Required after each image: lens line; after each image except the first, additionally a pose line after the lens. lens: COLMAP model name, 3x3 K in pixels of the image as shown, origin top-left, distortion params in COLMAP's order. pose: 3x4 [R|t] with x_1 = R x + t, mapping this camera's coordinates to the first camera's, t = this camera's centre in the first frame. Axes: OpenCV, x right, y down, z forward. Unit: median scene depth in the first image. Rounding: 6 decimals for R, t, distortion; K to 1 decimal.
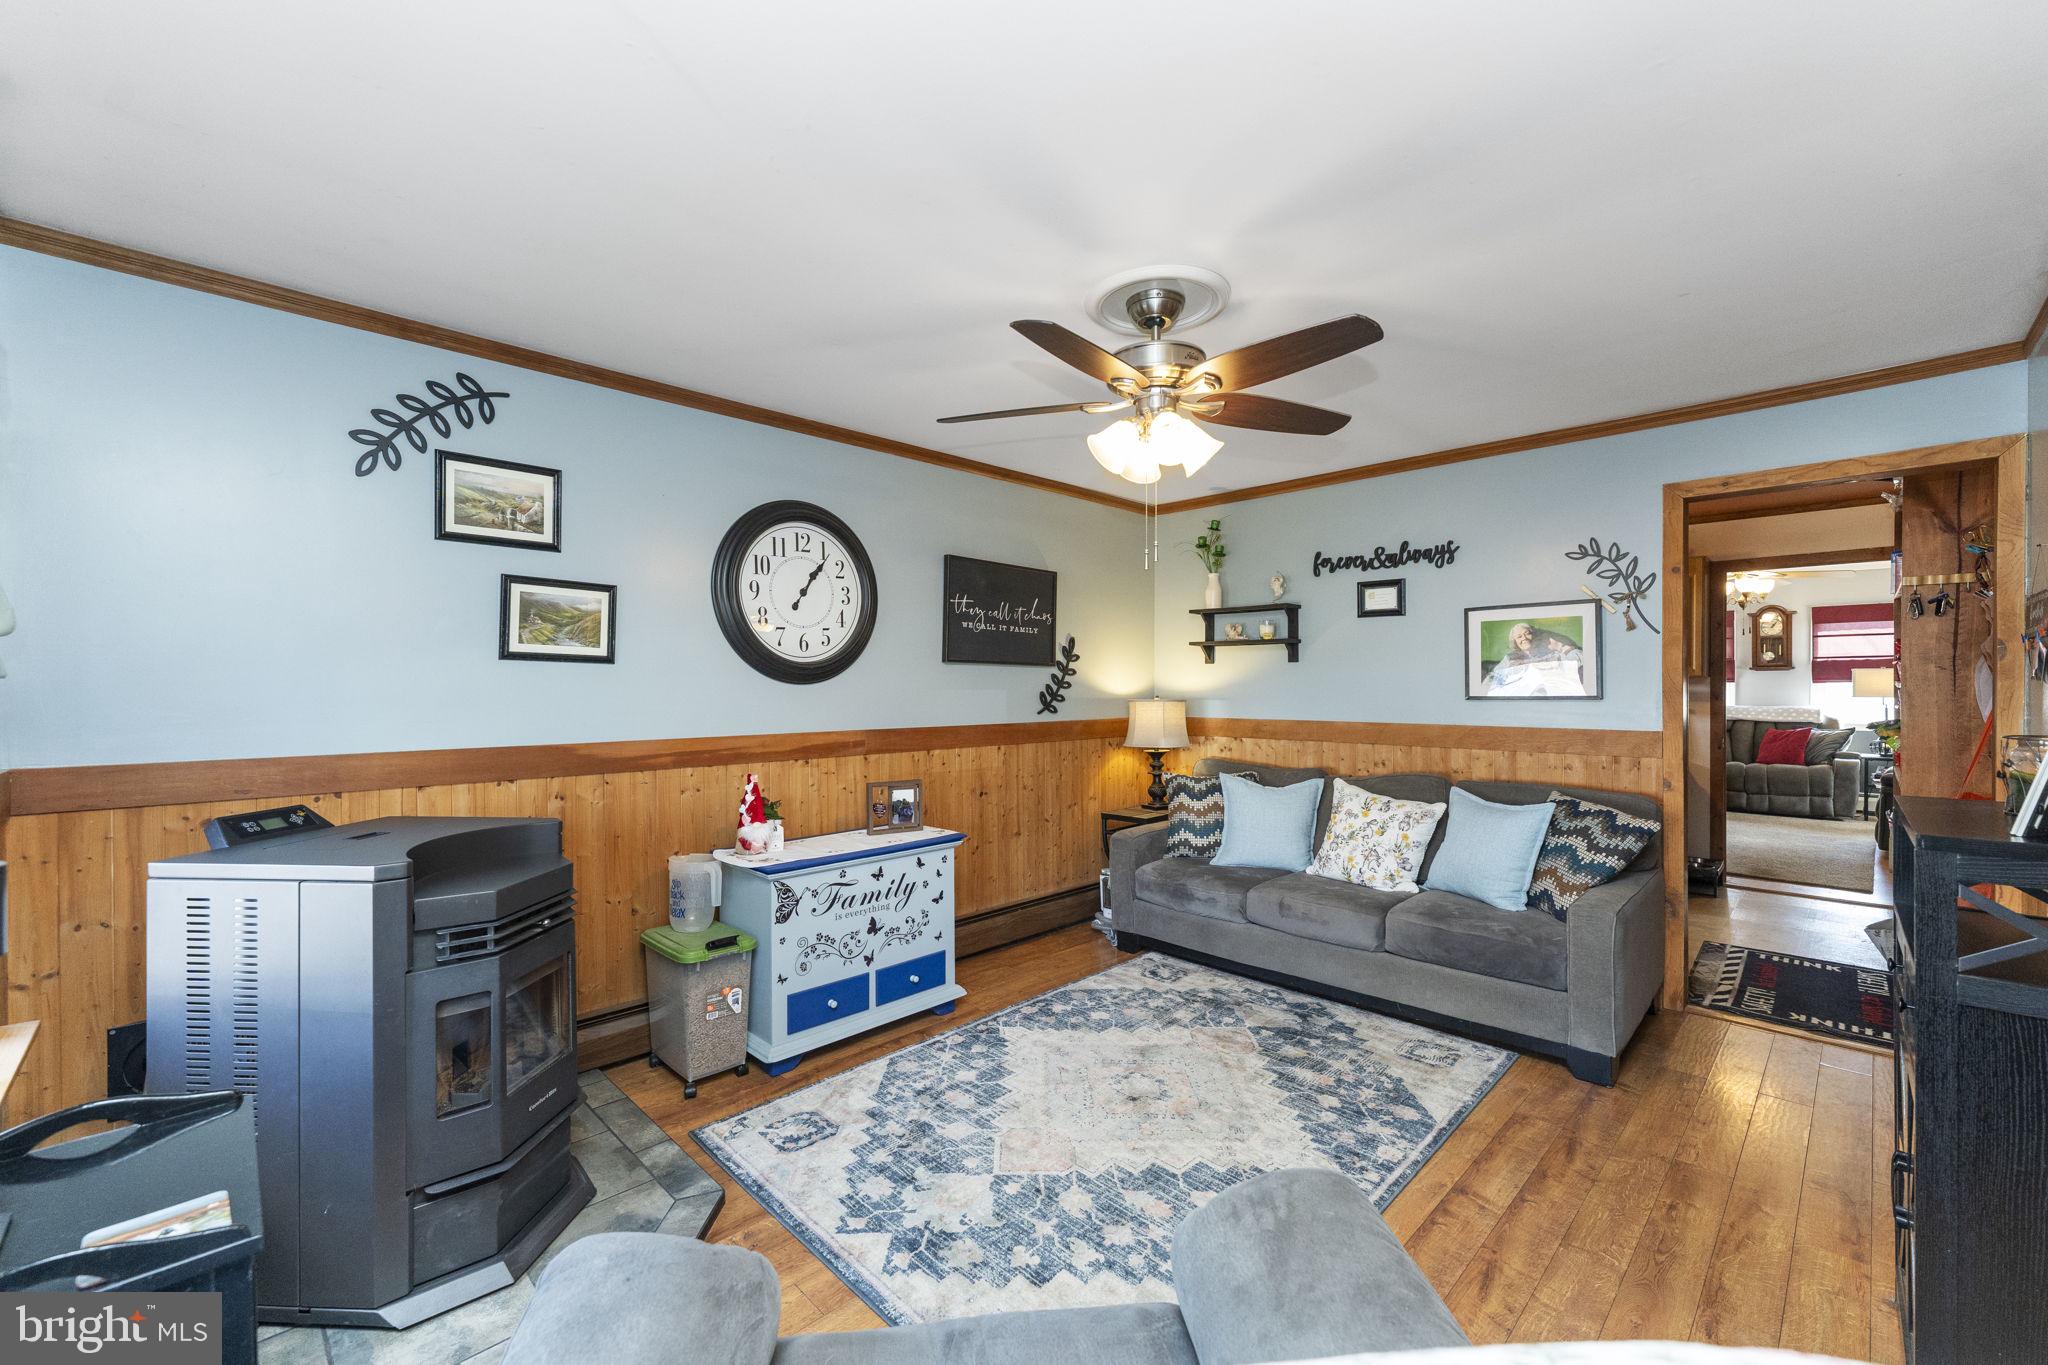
lens RADIAL K [[825.9, 0, 1027.4], [0, 825.9, 685.5], [0, 0, 1]] dist [0.004982, 0.001044]
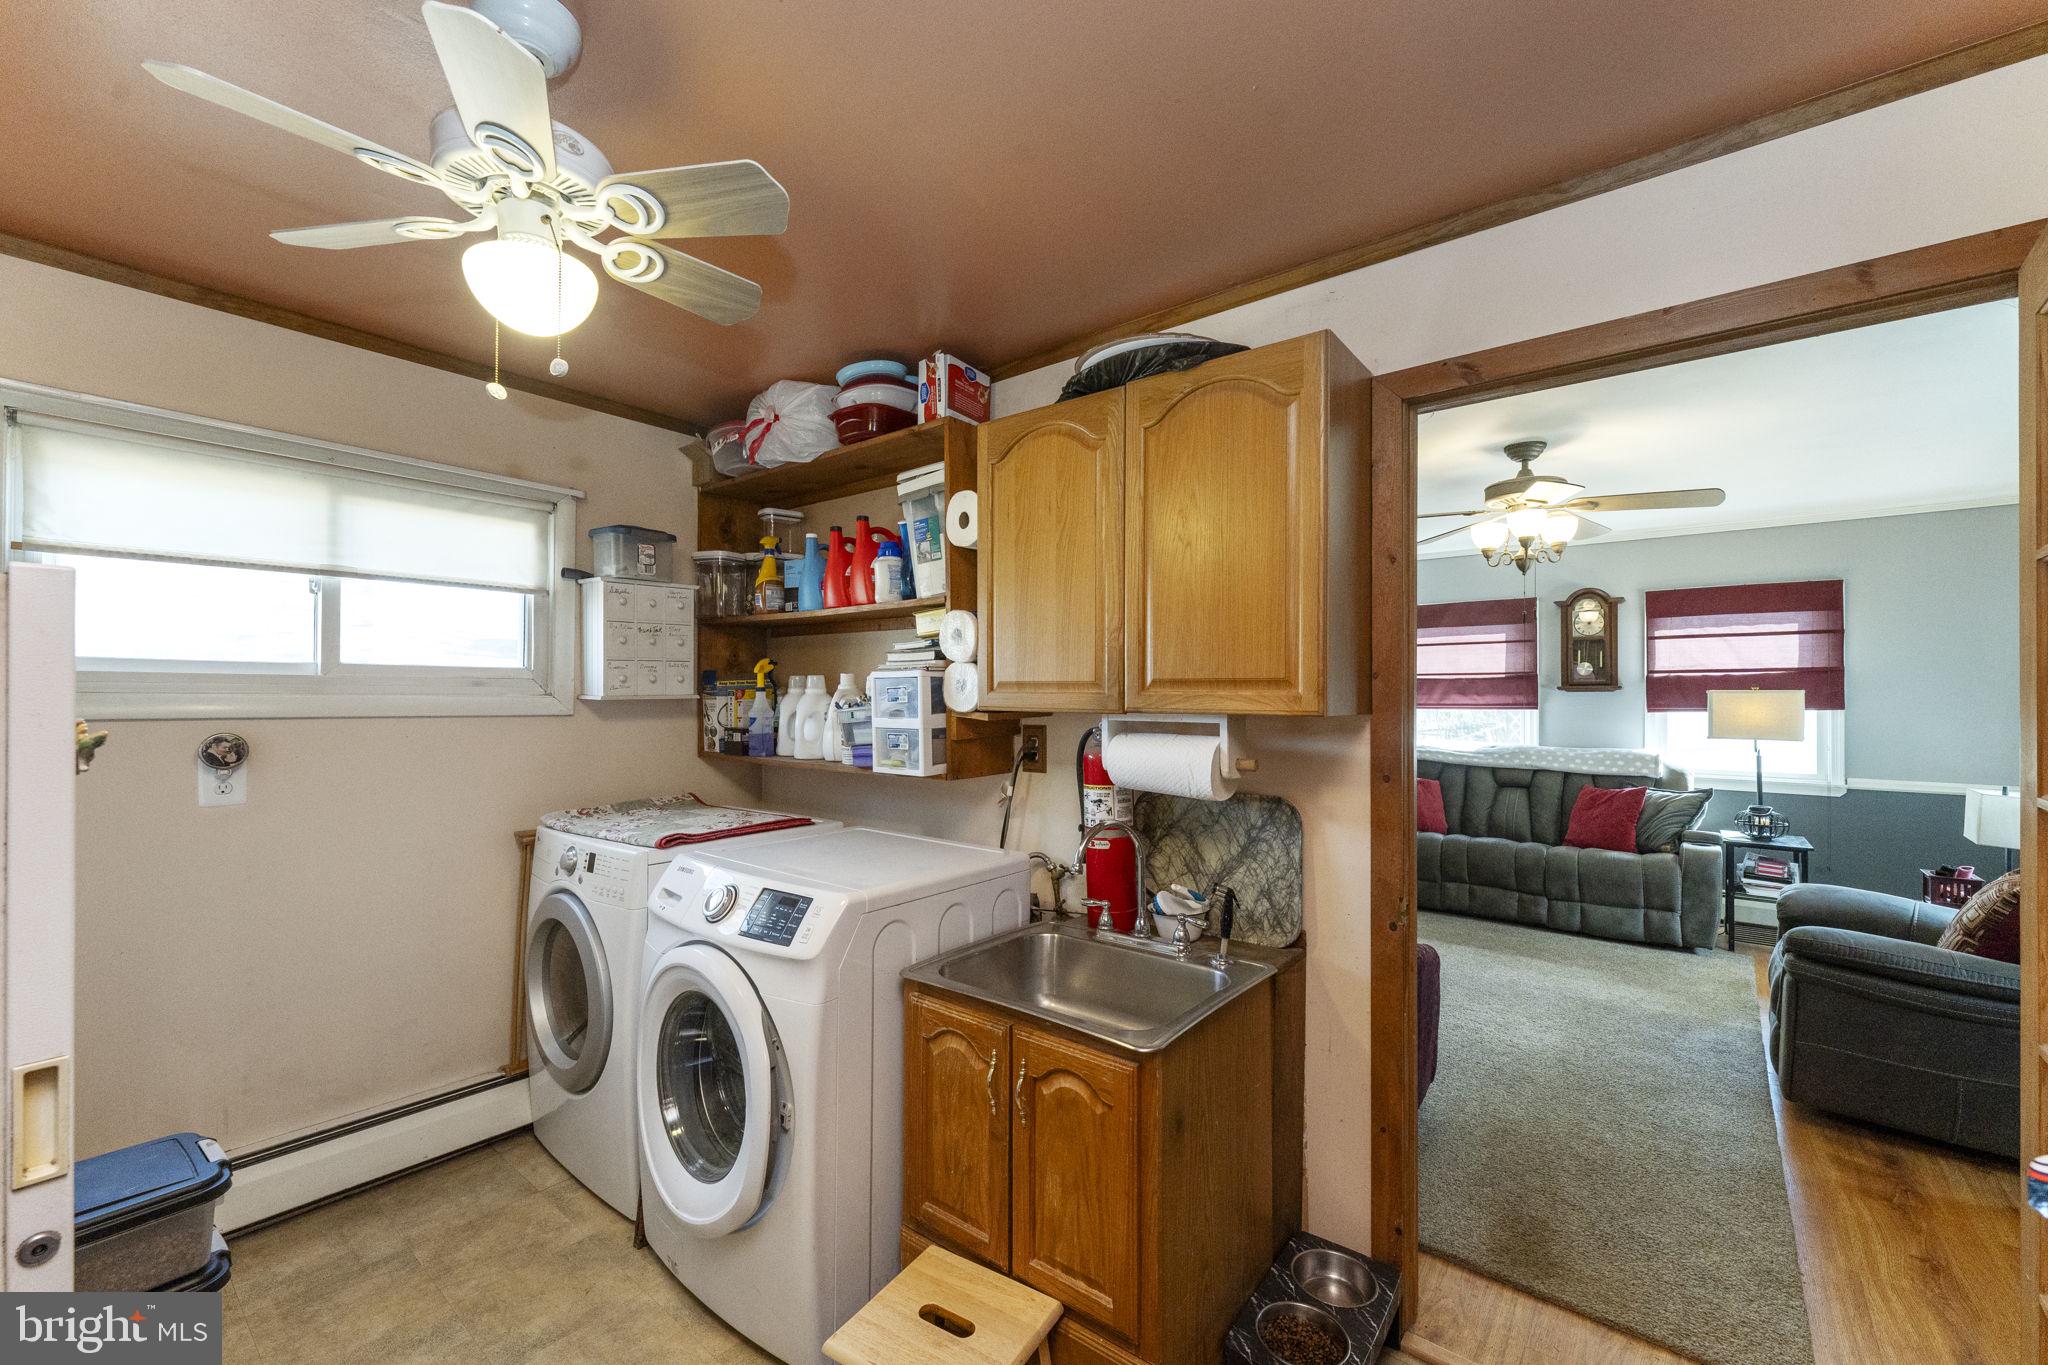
lens RADIAL K [[825.9, 0, 1025.9], [0, 825.9, 688.9], [0, 0, 1]] dist [0.004982, 0.001044]
pose [[0.993763, 0.006978, 0.111294, 0.415602], [-0.005463, 0.999888, -0.013912, -0.009354], [-0.111379, 0.013217, 0.993690, 0.436830]]
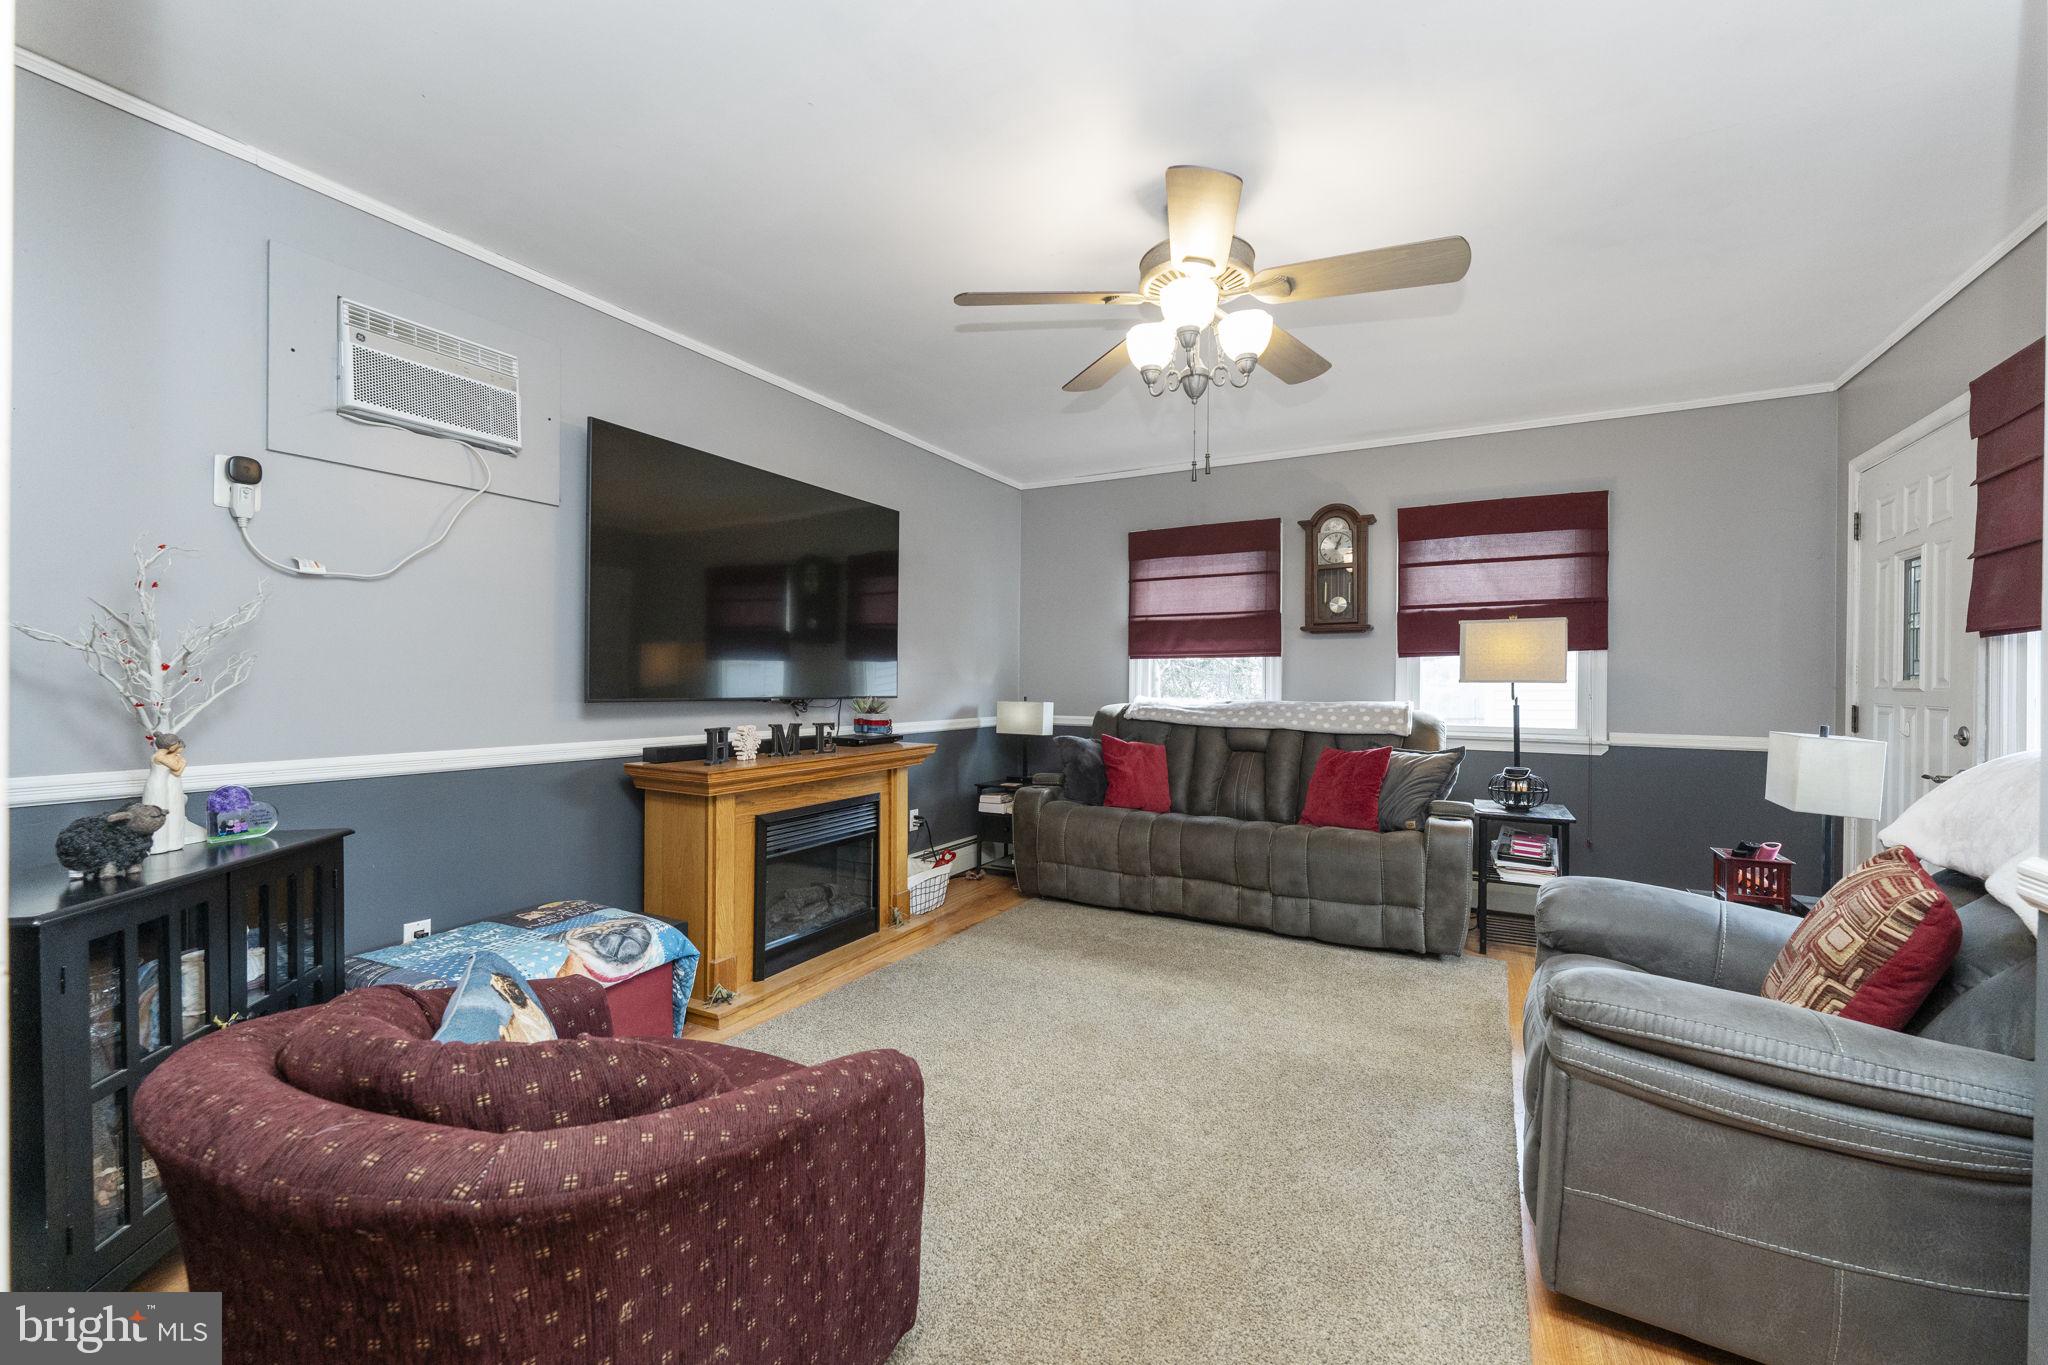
lens RADIAL K [[825.9, 0, 1020.8], [0, 825.9, 685.6], [0, 0, 1]] dist [0.004982, 0.001044]
pose [[0.957274, 0.006250, 0.289115, 0.586023], [-0.006656, 0.999978, 0.000422, 0.016320], [-0.289106, -0.002328, 0.957294, 0.589885]]
